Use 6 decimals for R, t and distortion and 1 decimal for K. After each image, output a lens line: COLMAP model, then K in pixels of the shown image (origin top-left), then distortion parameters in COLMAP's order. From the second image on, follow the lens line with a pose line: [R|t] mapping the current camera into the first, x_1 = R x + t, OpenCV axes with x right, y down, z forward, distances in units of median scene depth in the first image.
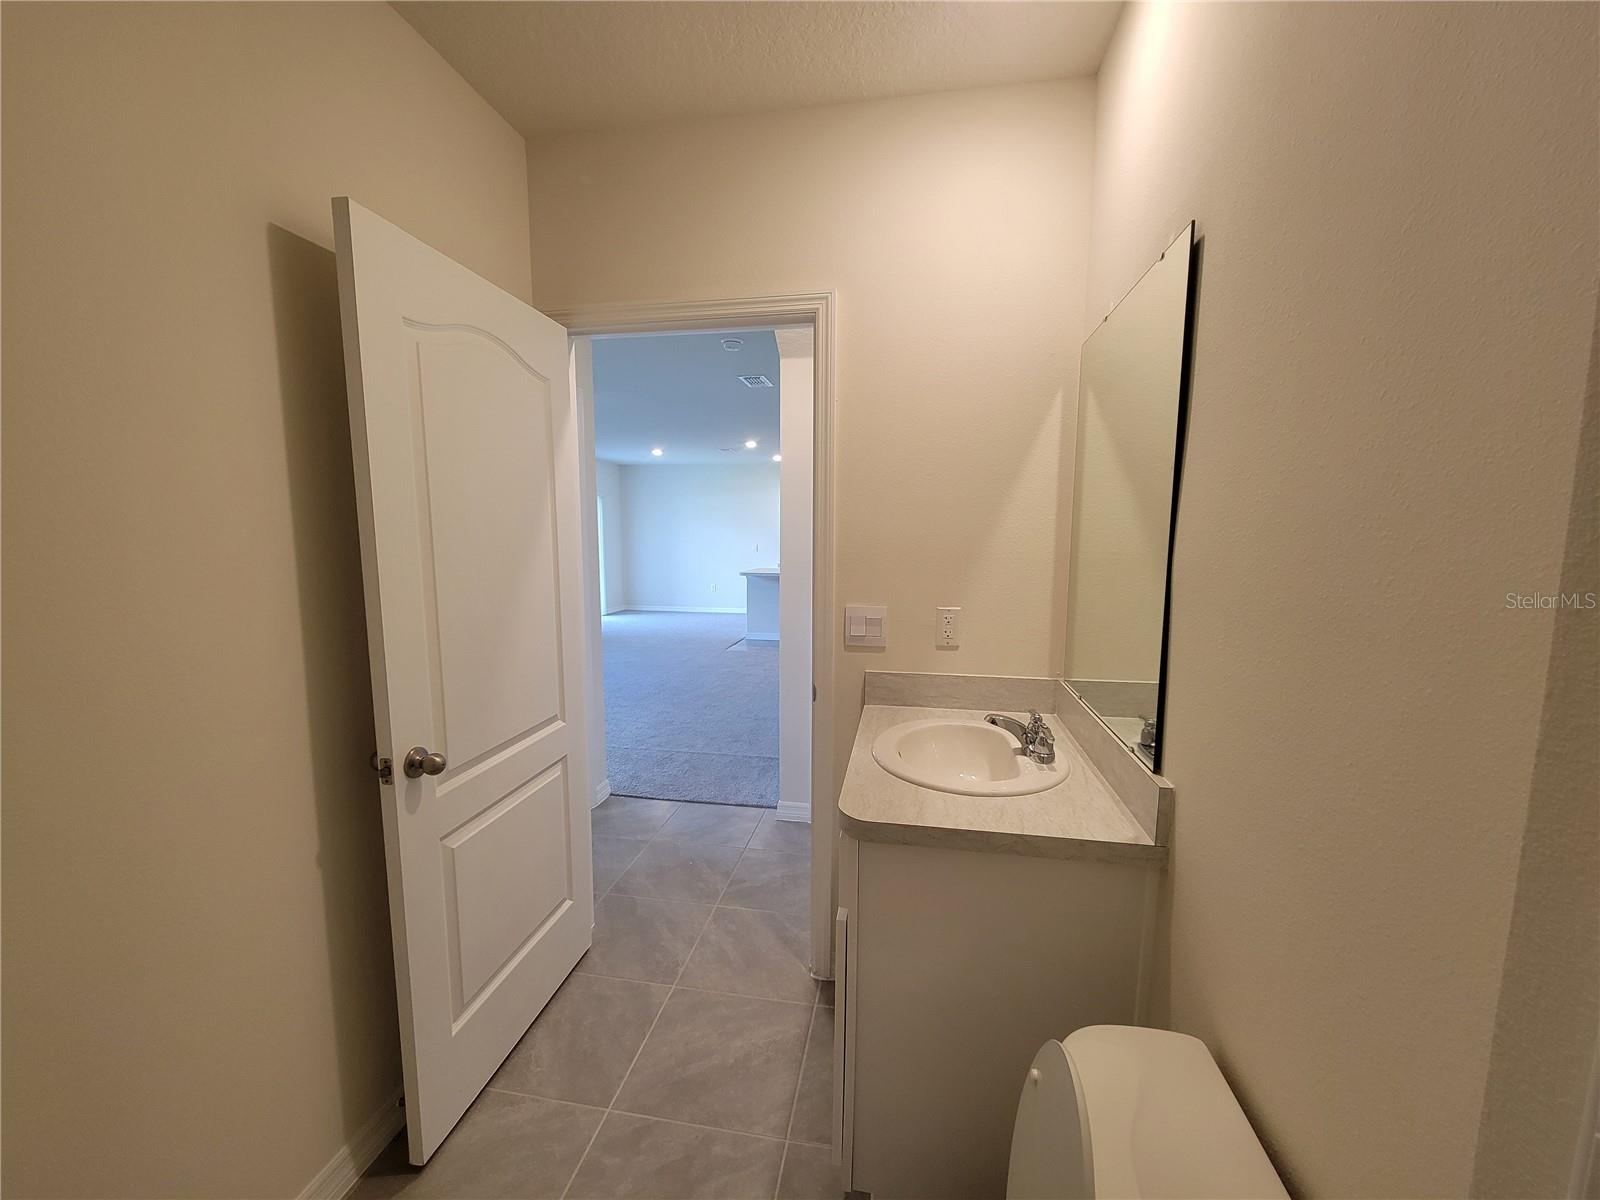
lens RADIAL K [[650.8, 0, 792.0], [0, 650.8, 612.6], [0, 0, 1]] dist [-0.000068, -0.000334]
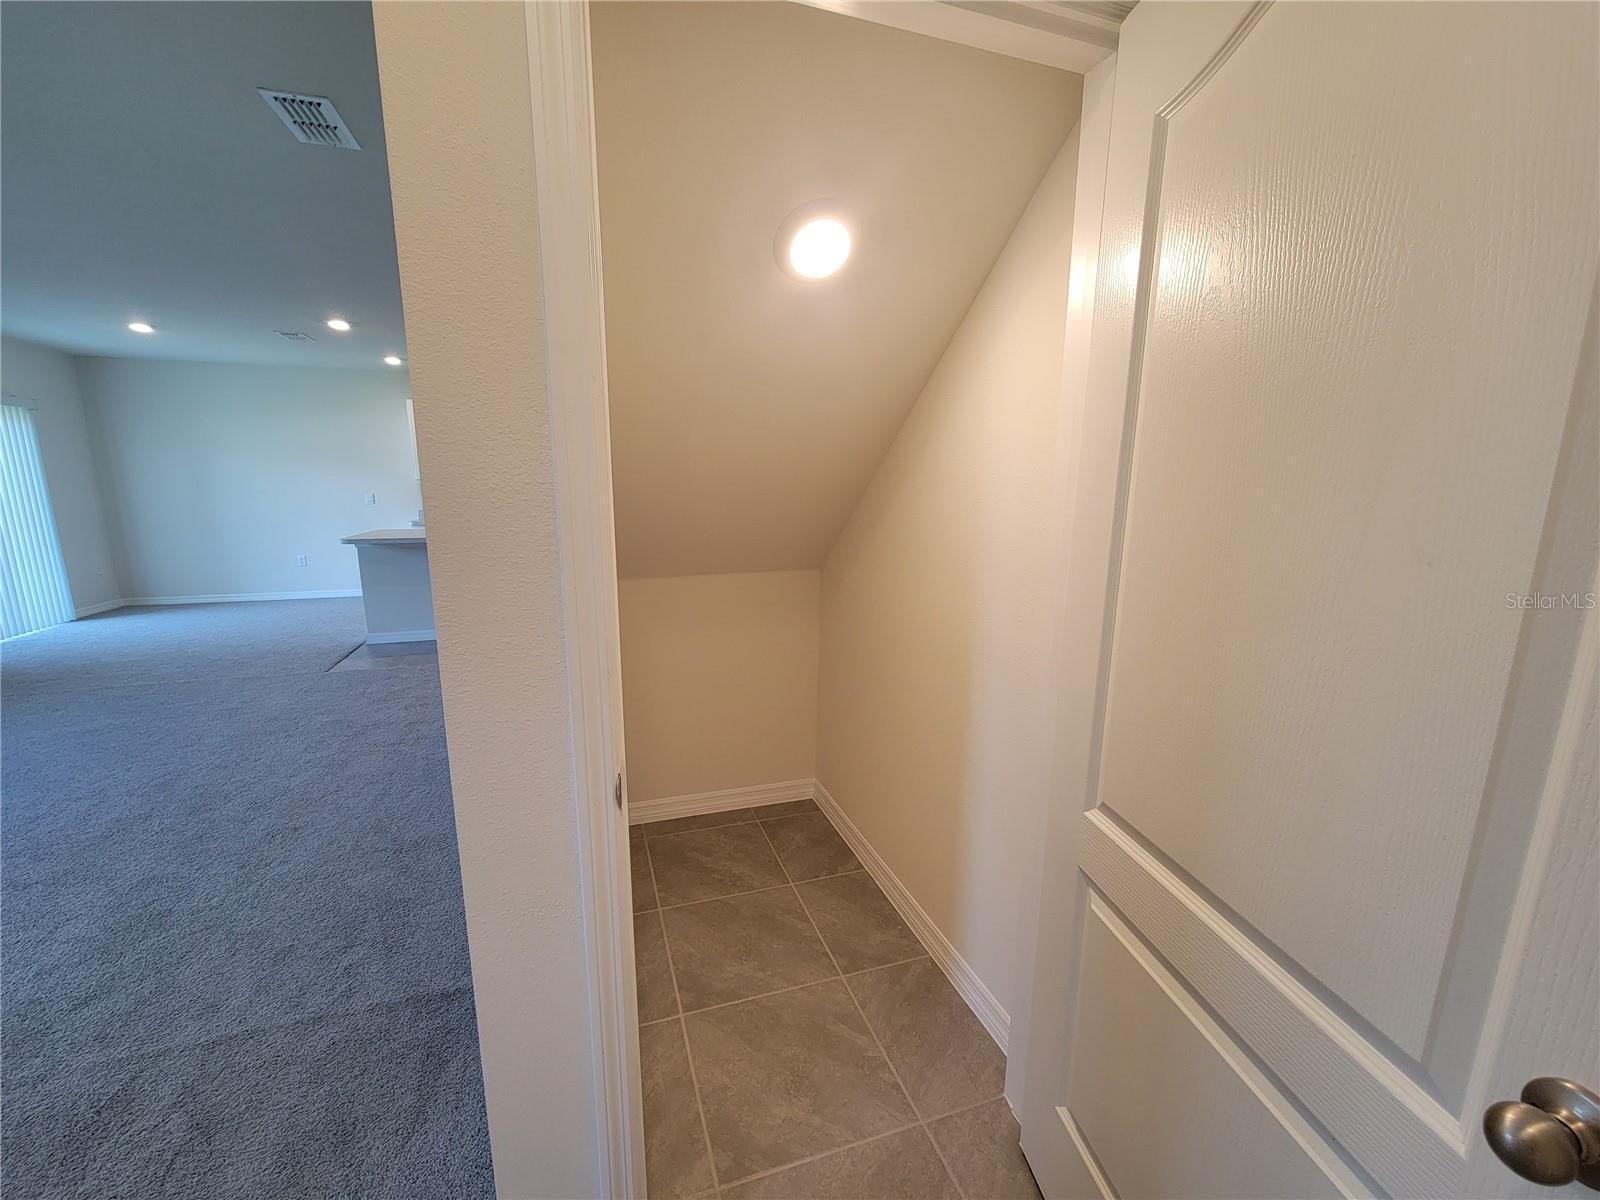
lens RADIAL K [[650.8, 0, 792.0], [0, 650.8, 612.6], [0, 0, 1]] dist [-0.000068, -0.000334]
pose [[0.874998, -0.091947, 0.475315, -0.006707], [0.055844, 0.994415, 0.089561, -0.024442], [-0.480895, -0.051822, 0.875245, 0.255545]]
